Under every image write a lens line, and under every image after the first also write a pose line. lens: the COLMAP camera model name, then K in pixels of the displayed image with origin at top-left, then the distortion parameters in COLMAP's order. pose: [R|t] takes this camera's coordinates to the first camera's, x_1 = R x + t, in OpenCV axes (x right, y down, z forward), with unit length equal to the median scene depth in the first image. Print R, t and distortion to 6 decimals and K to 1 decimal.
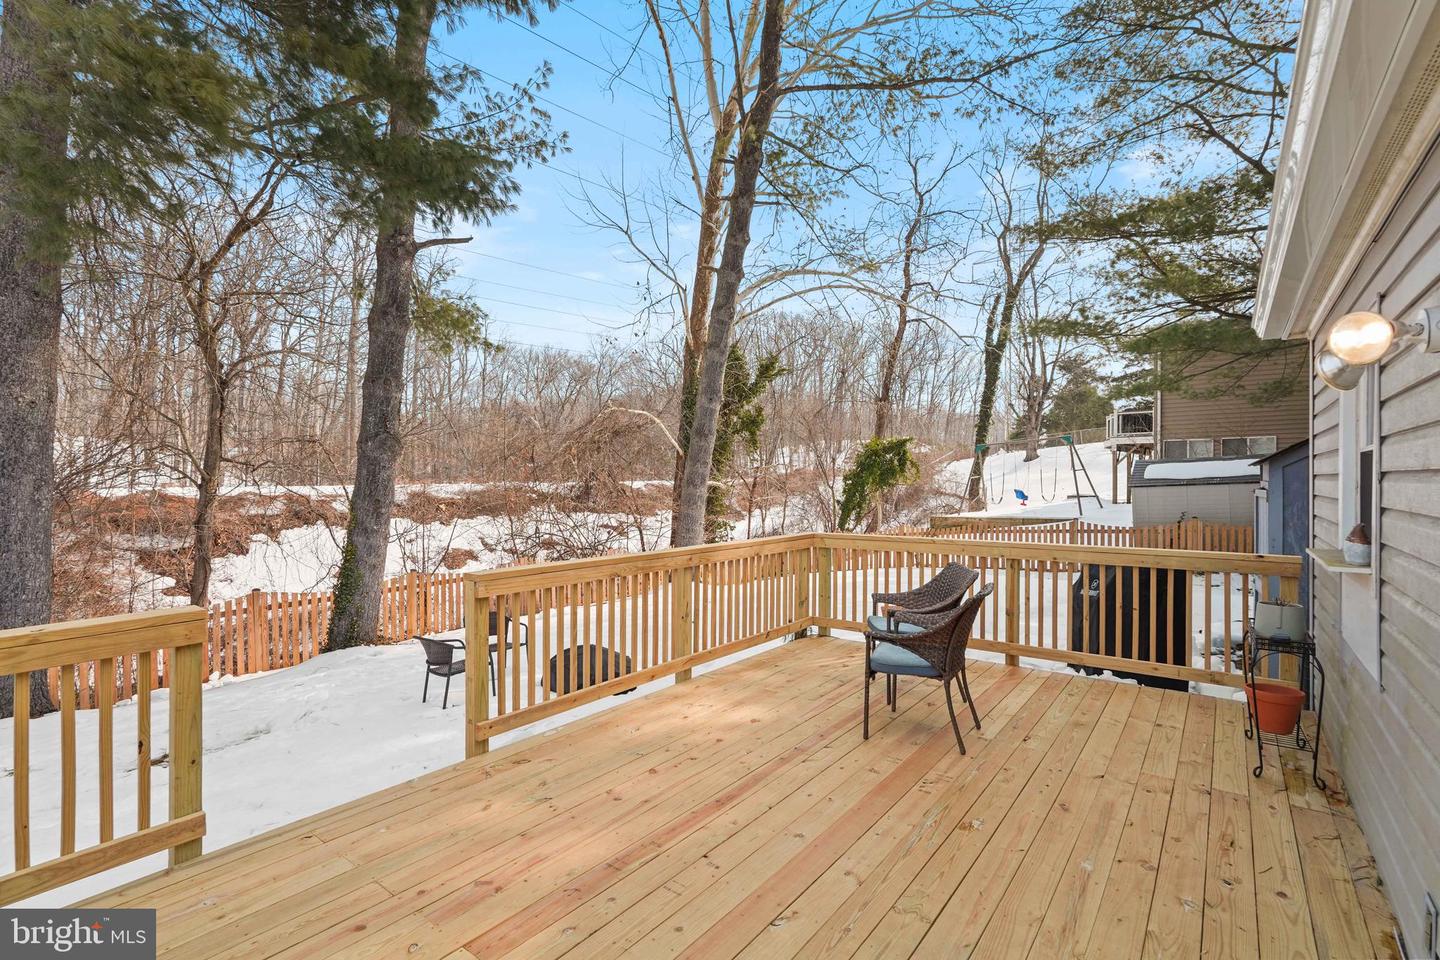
lens RADIAL K [[671.7, 0, 711.9], [0, 671.7, 483.7], [0, 0, 1]] dist [0.000264, 0.002110]
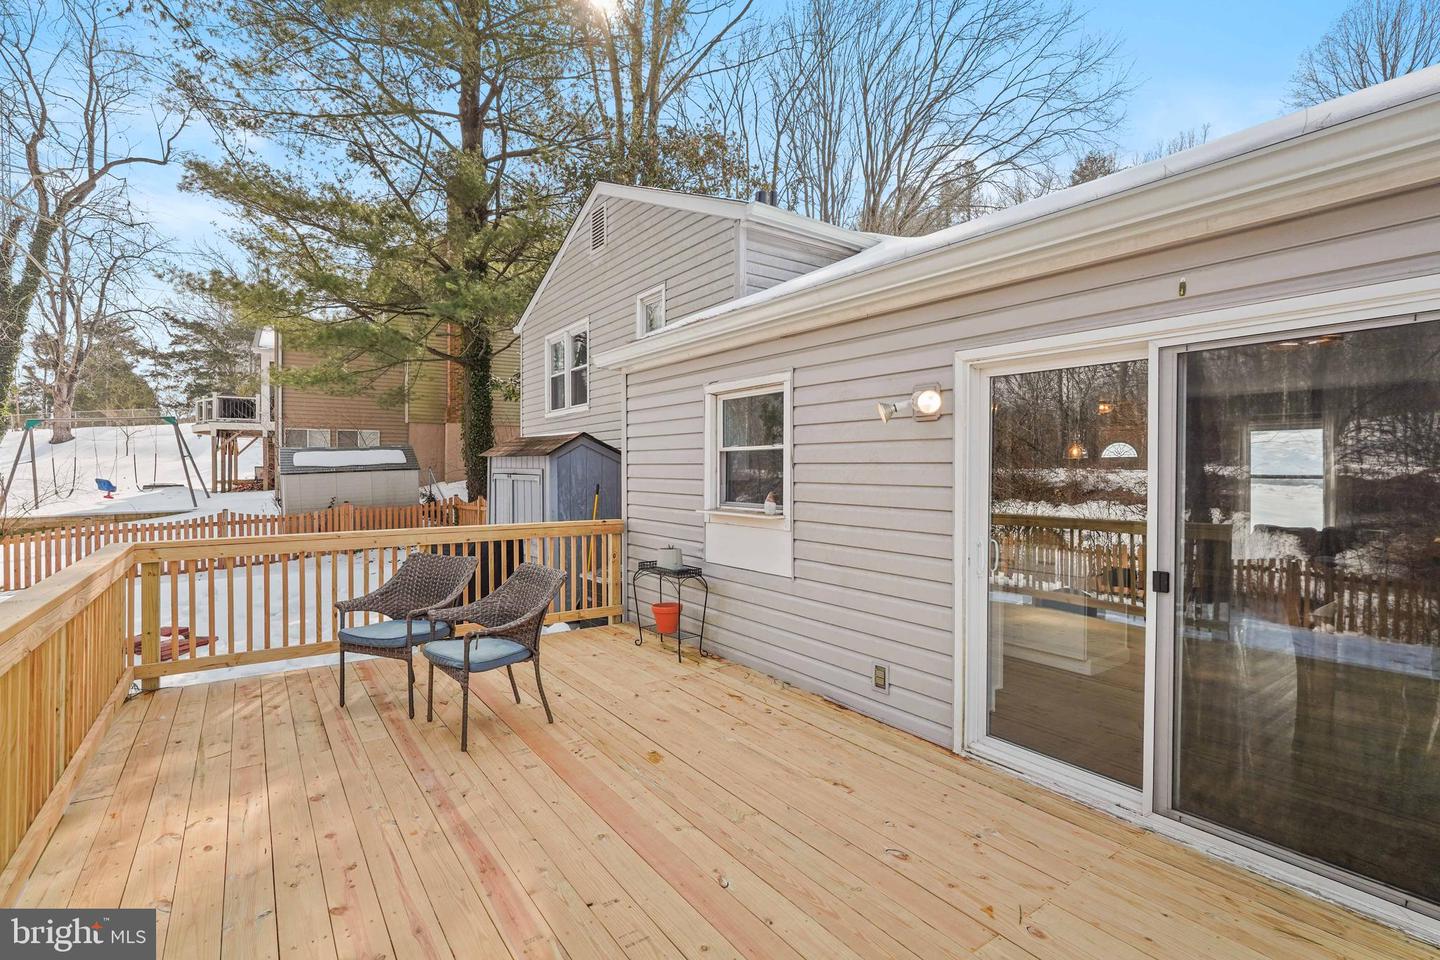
lens RADIAL K [[671.7, 0, 710.4], [0, 671.7, 469.5], [0, 0, 1]] dist [0.000264, 0.002110]
pose [[0.307325, 0.000954, 0.951604, -0.449756], [0.001925, 0.999997, -0.001624, 0.002303], [-0.951603, 0.002331, 0.307322, 0.343196]]
